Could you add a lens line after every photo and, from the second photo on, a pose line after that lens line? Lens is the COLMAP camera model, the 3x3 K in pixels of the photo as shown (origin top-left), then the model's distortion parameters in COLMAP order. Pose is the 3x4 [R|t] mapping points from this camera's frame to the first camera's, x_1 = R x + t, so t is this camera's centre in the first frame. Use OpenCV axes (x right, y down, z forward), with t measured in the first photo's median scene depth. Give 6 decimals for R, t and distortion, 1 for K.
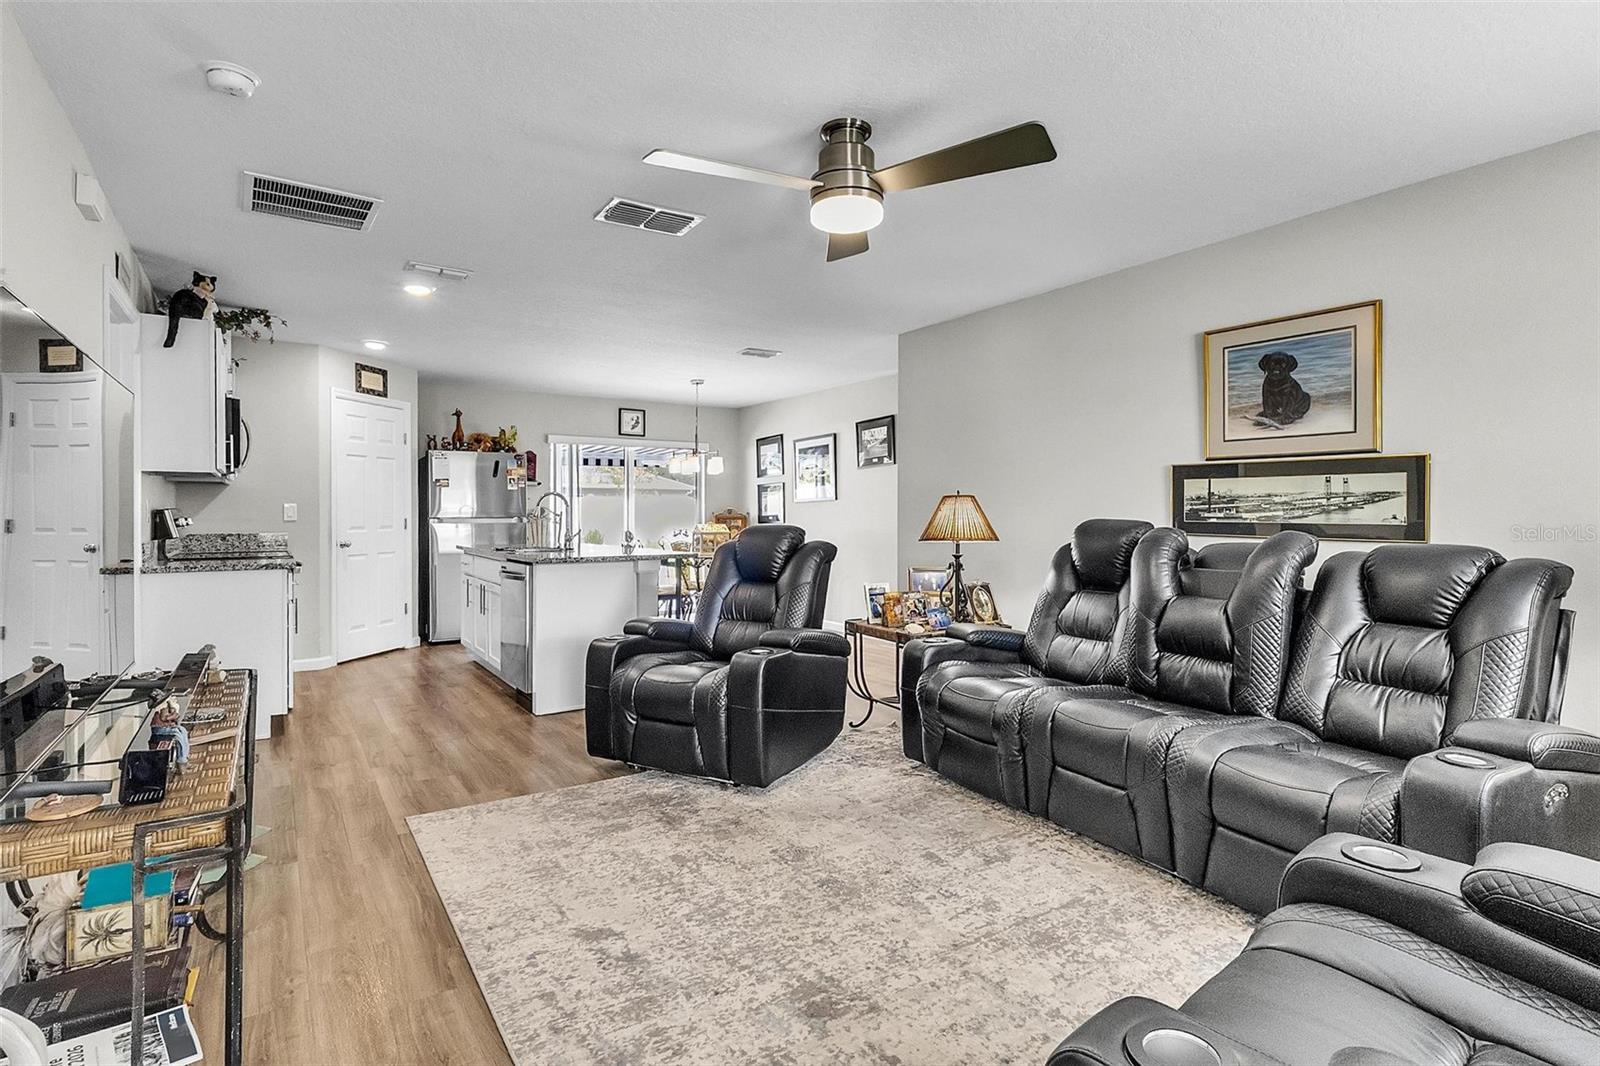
lens RADIAL K [[793.1, 0, 800.4], [0, 793.1, 522.9], [0, 0, 1]] dist [0.000341, 0.000037]
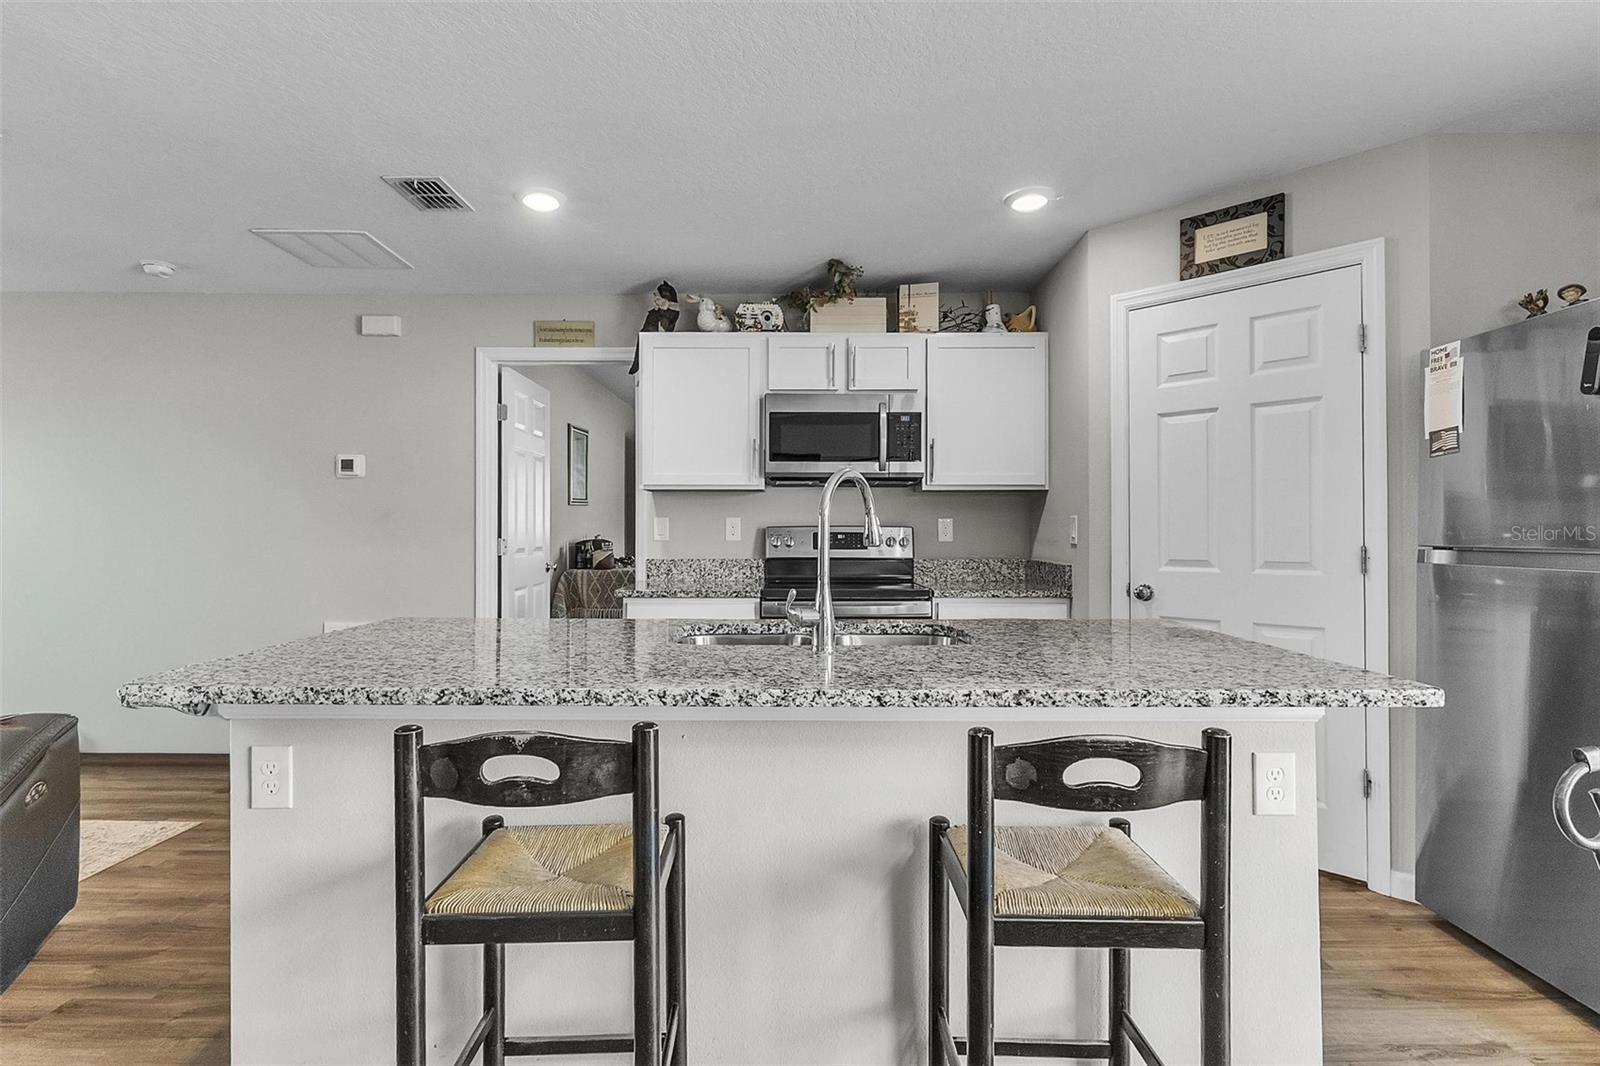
lens RADIAL K [[793.1, 0, 799.7], [0, 793.1, 529.7], [0, 0, 1]] dist [0.000341, 0.000037]
pose [[-0.560085, -0.001349, -0.828434, -0.030764], [-0.009562, 0.999943, 0.004836, -0.013608], [0.828380, 0.010630, -0.560066, 1.061746]]
